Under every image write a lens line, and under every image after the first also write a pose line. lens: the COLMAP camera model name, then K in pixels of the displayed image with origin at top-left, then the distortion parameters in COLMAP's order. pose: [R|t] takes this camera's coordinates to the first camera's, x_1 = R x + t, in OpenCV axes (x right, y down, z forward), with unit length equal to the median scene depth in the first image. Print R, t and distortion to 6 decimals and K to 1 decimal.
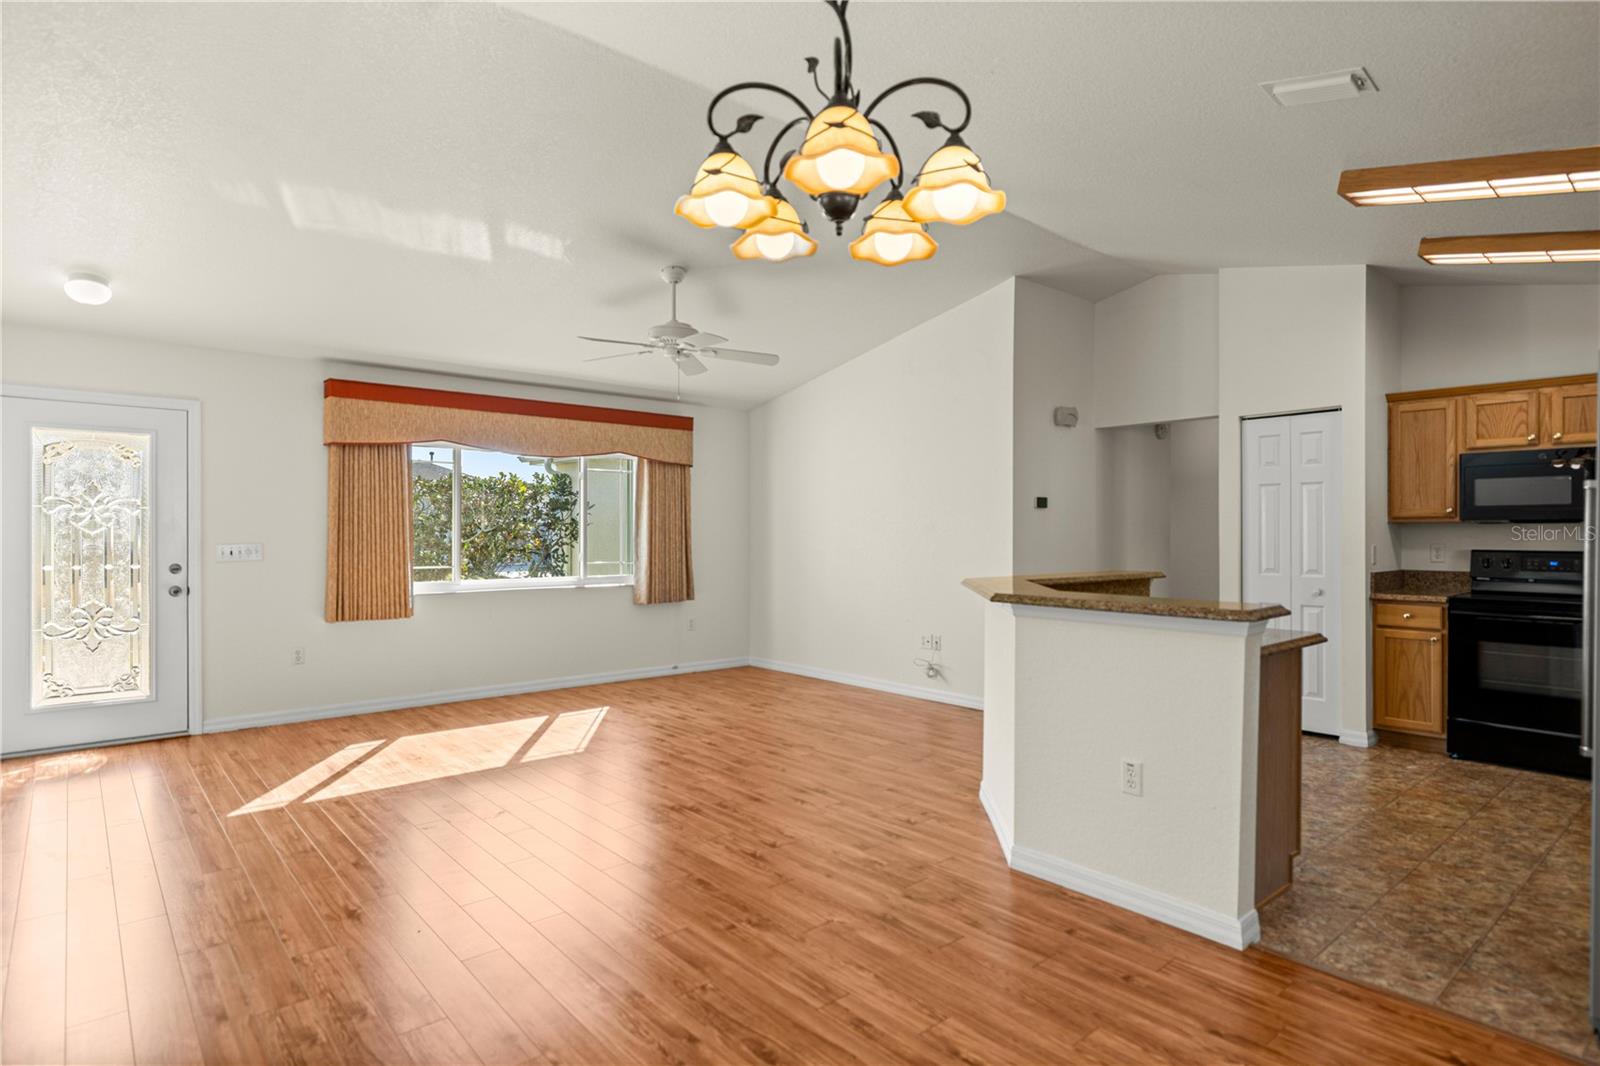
lens RADIAL K [[845.2, 0, 805.5], [0, 845.2, 533.8], [0, 0, 1]] dist [-0.000792, -0.000083]
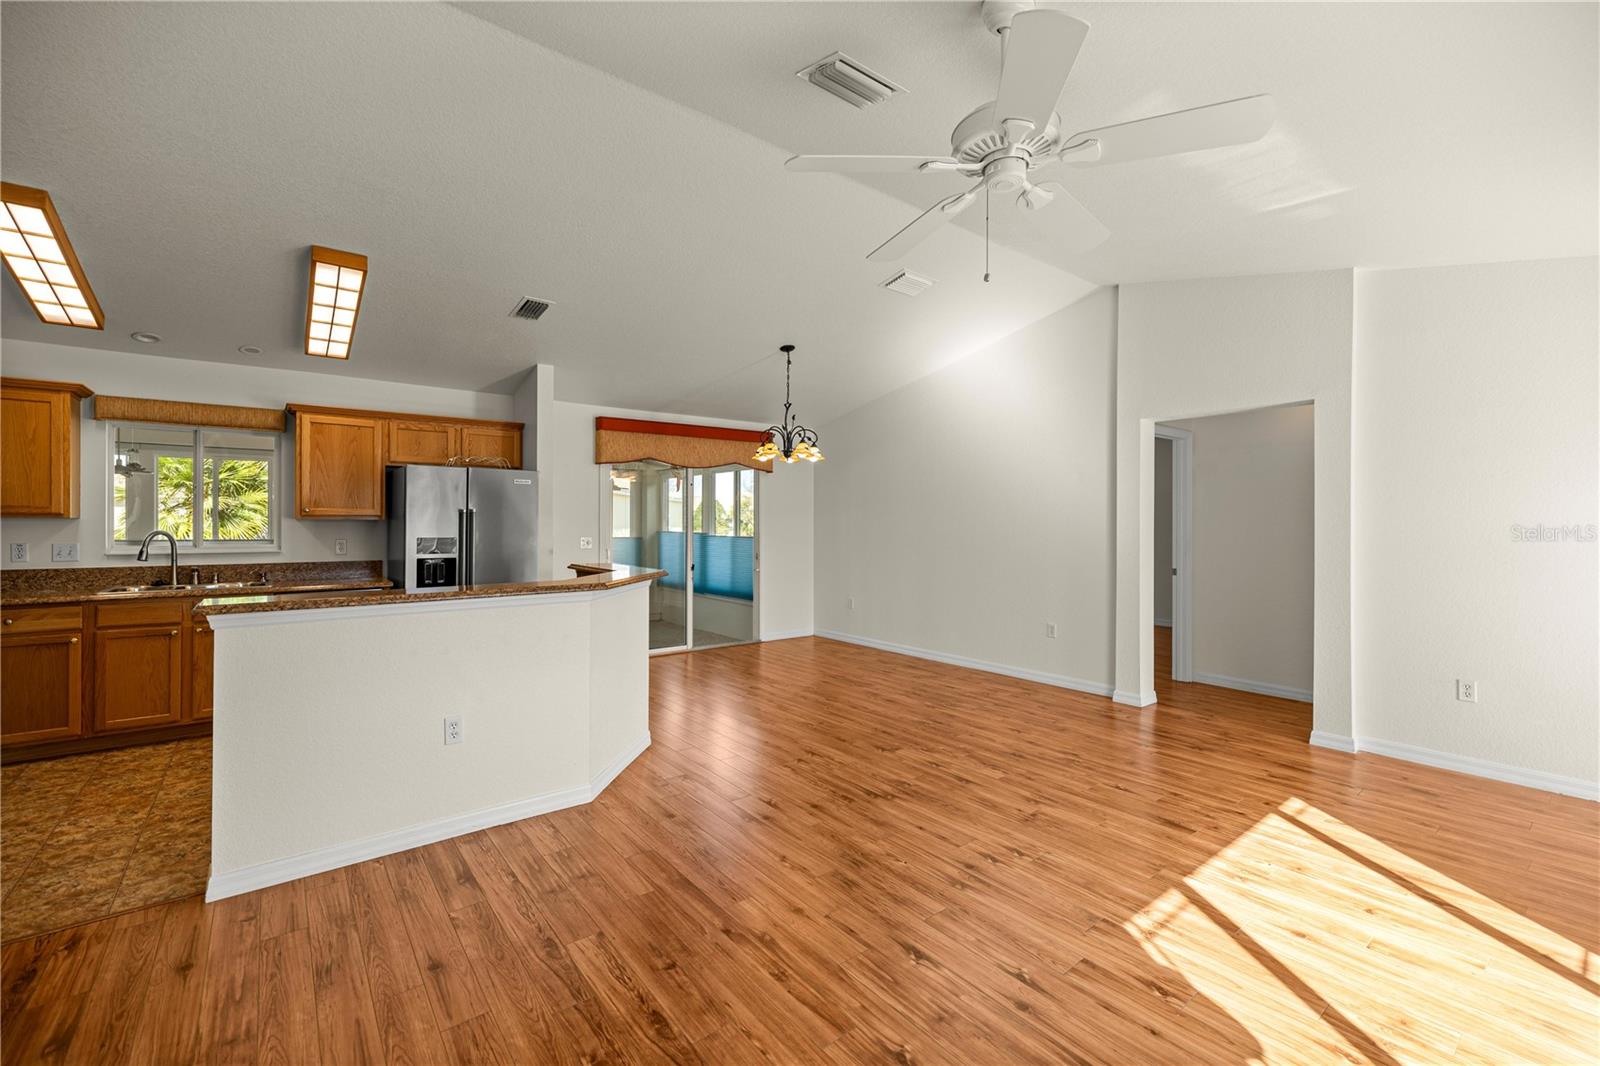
lens RADIAL K [[672.7, 0, 799.1], [0, 672.7, 525.3], [0, 0, 1]] dist [0.001415, -0.000321]
pose [[-0.998718, -0.006006, 0.050265, -0.063445], [-0.005549, 0.999942, 0.009228, -0.019271], [-0.050318, 0.008937, -0.998693, 1.476702]]
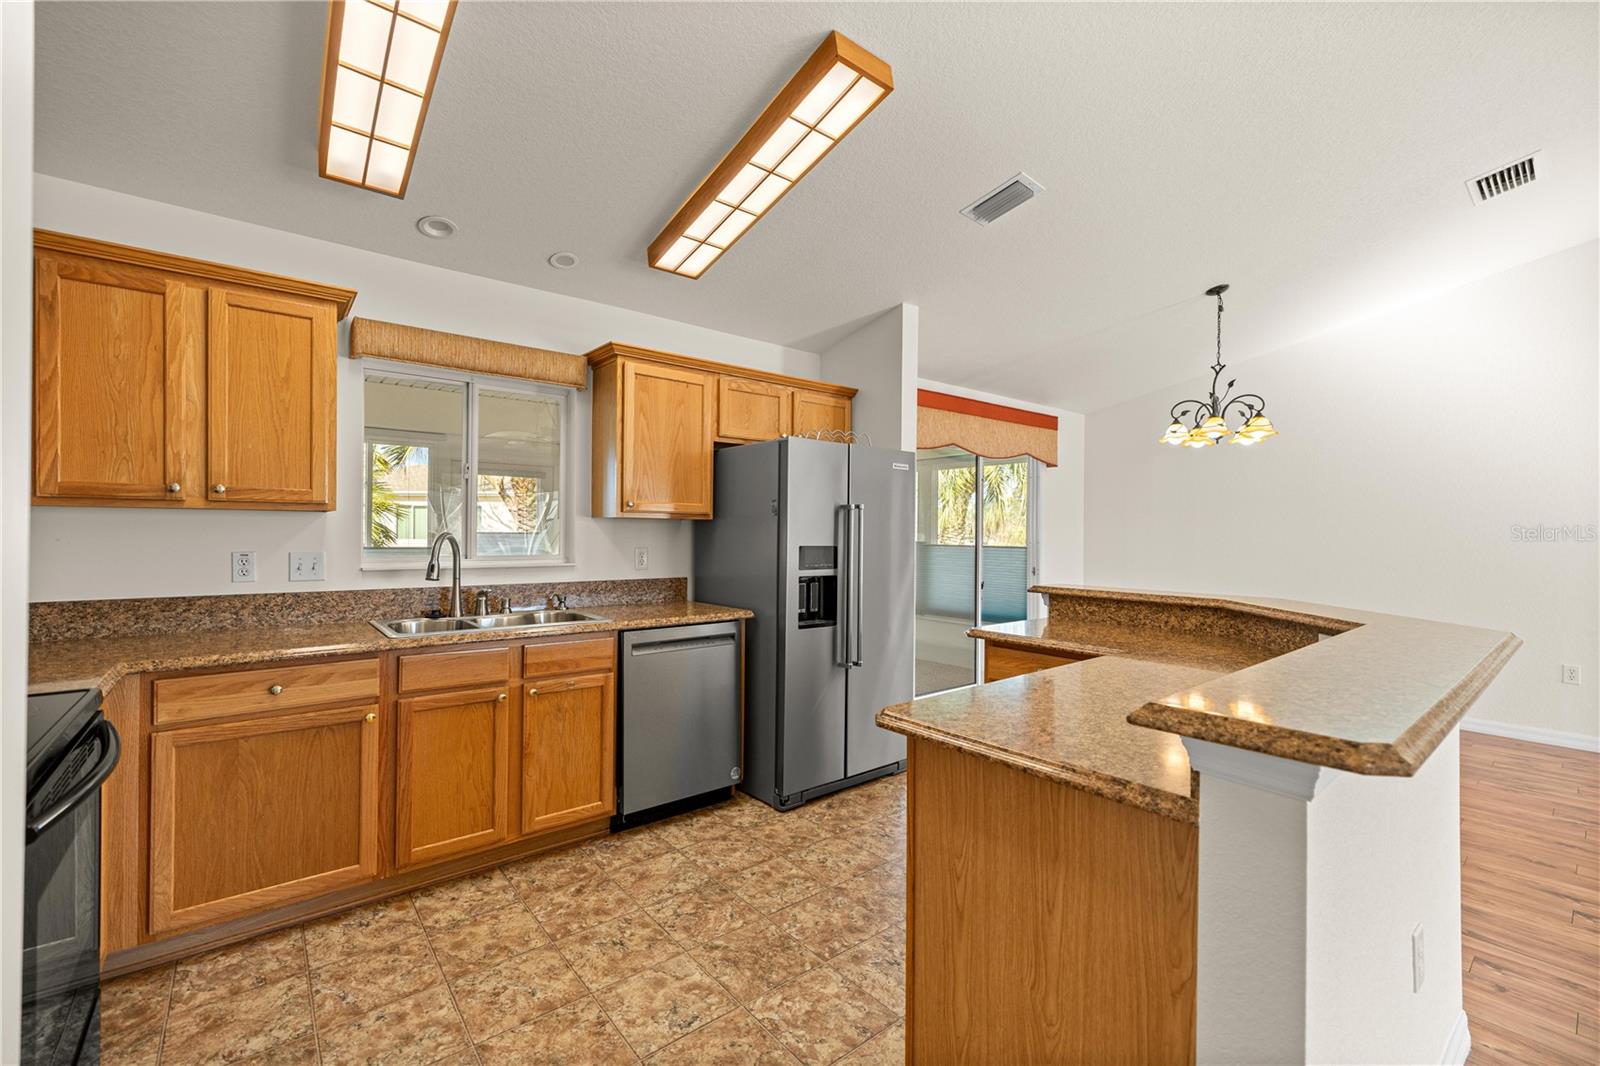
lens RADIAL K [[669.7, 0, 796.0], [0, 669.7, 534.3], [0, 0, 1]] dist [0.000314, -0.000081]
pose [[-0.999467, -0.010335, 0.030954, 0.513577], [-0.010120, 0.999924, 0.007101, -0.004833], [-0.031025, 0.006784, -0.999496, 1.186560]]
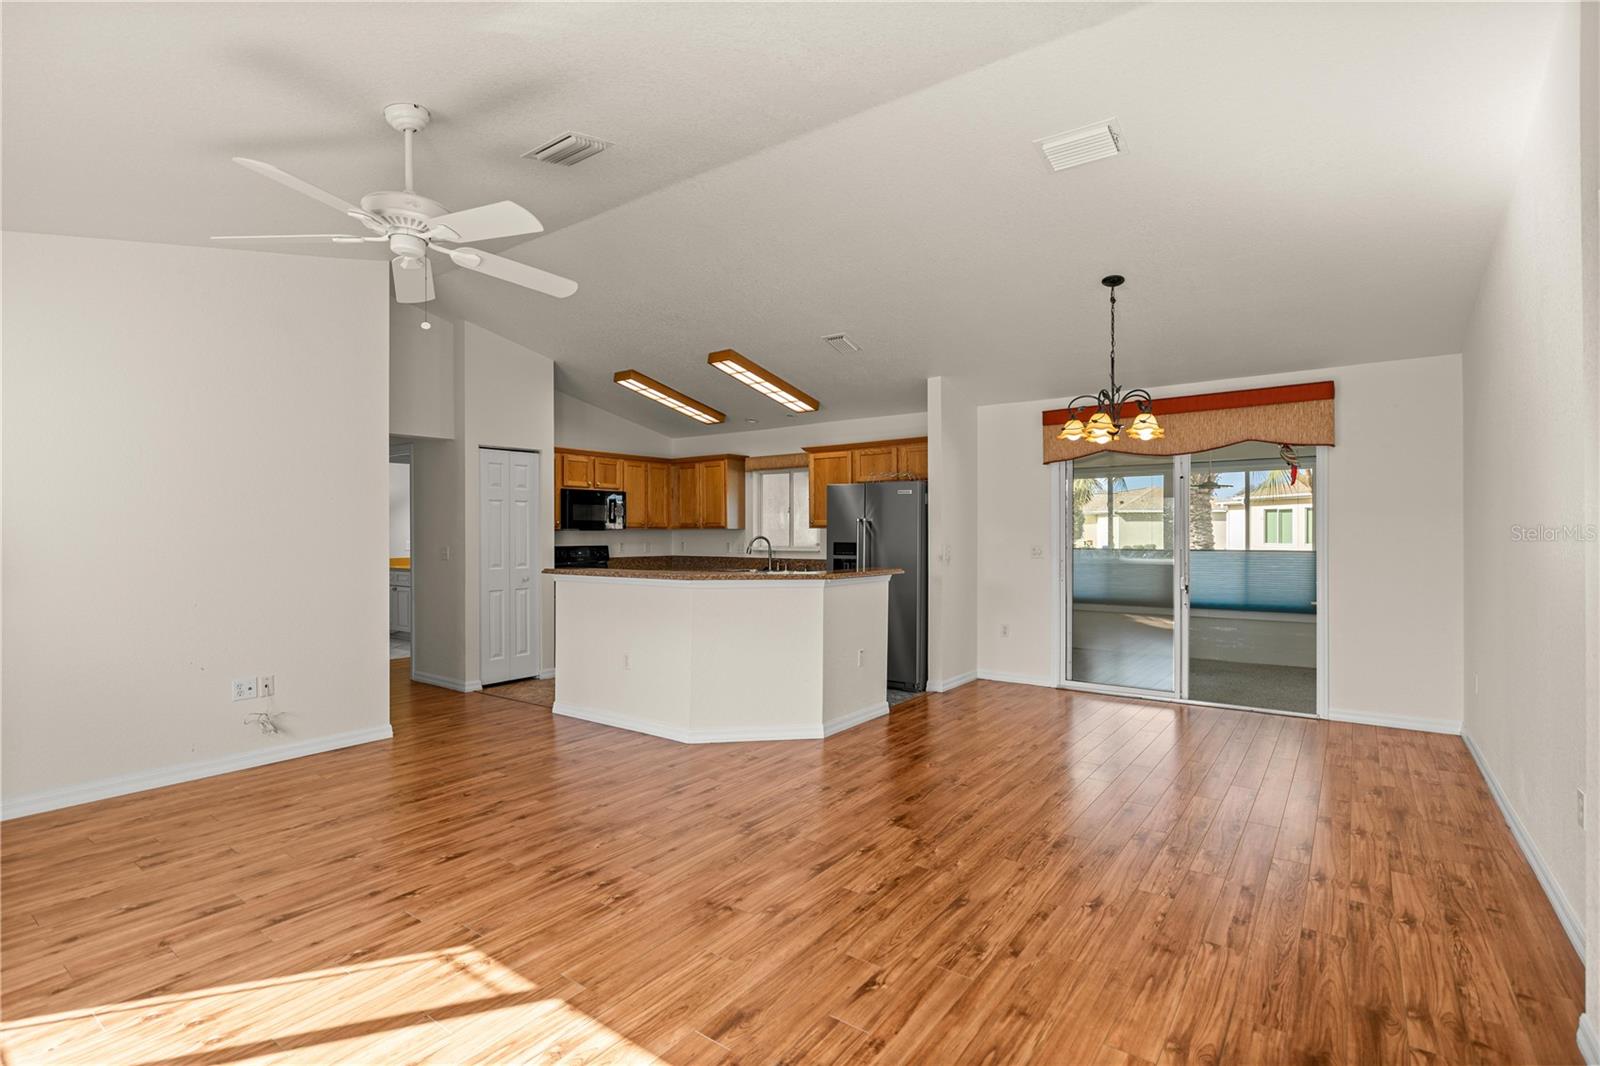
lens RADIAL K [[753.5, 0, 800.2], [0, 753.5, 528.6], [0, 0, 1]] dist [-0.002616, 0.000030]
pose [[-0.216106, 0.004097, 0.976361, -0.790440], [0.004187, 0.999986, -0.003270, -0.009450], [-0.976361, 0.003382, -0.216120, 0.898037]]
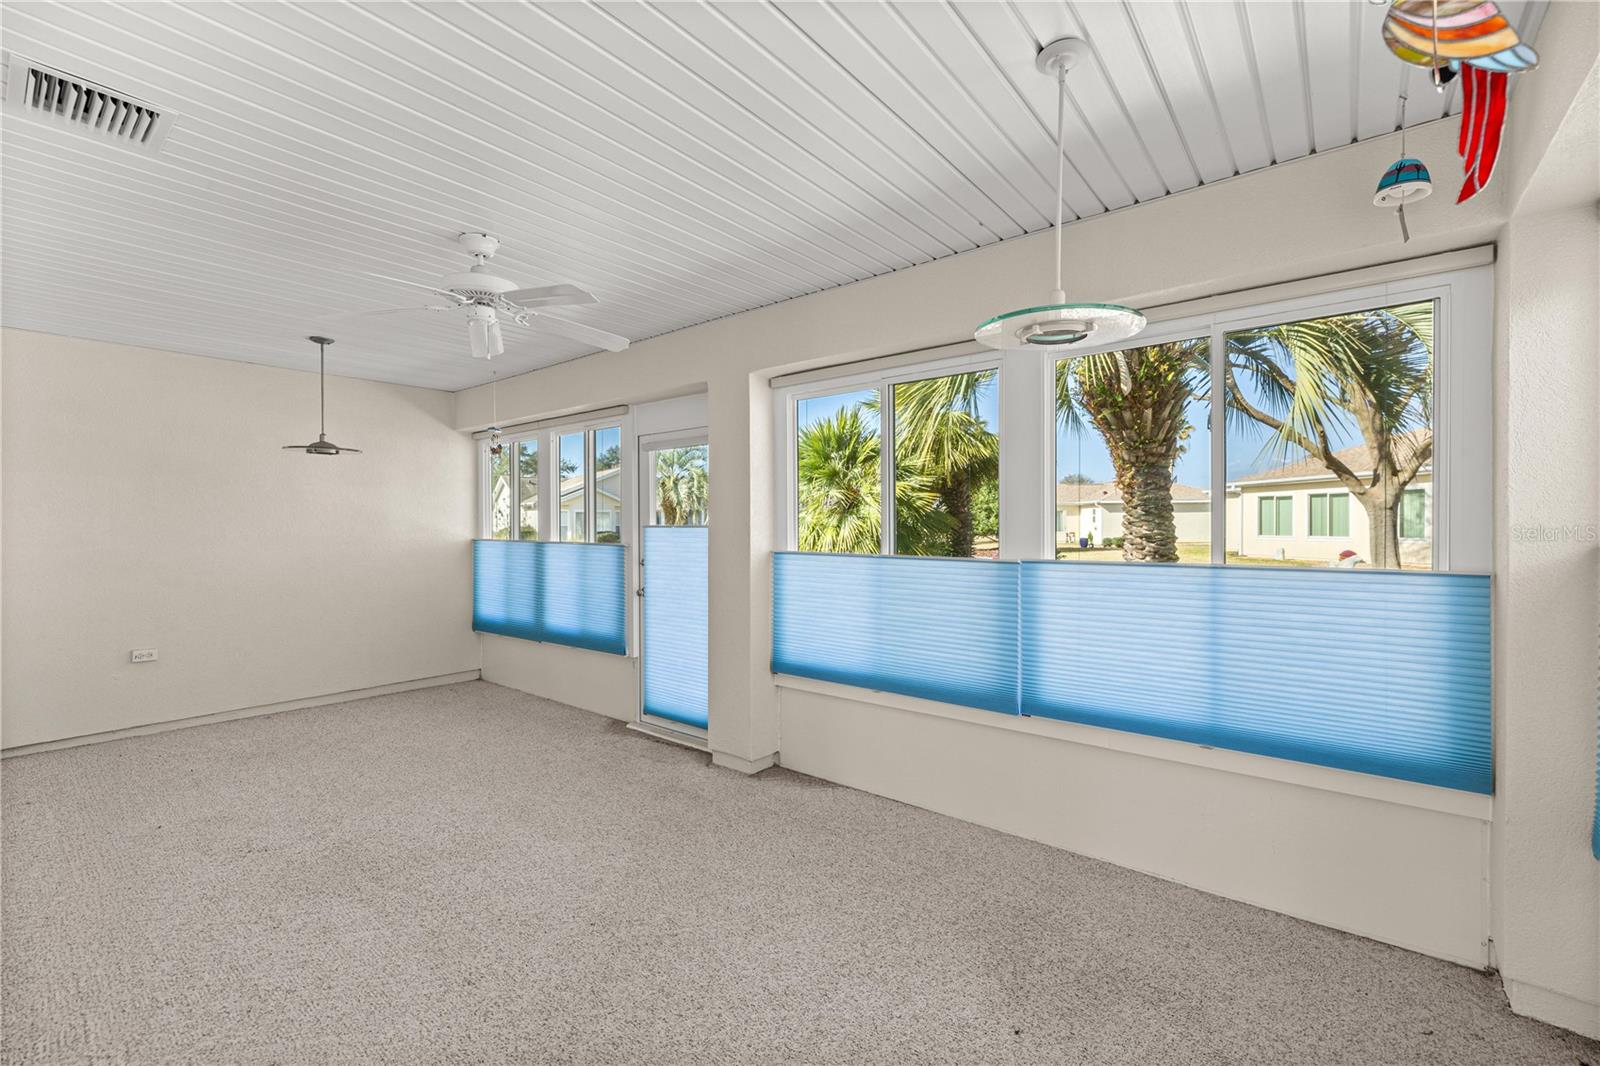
lens RADIAL K [[672.7, 0, 799.1], [0, 672.7, 525.3], [0, 0, 1]] dist [0.001415, -0.000321]
pose [[-0.171641, -0.000751, 0.985159, -0.451999], [0.006414, 0.999978, 0.001879, -0.004972], [-0.985139, 0.006642, -0.171633, 0.573130]]
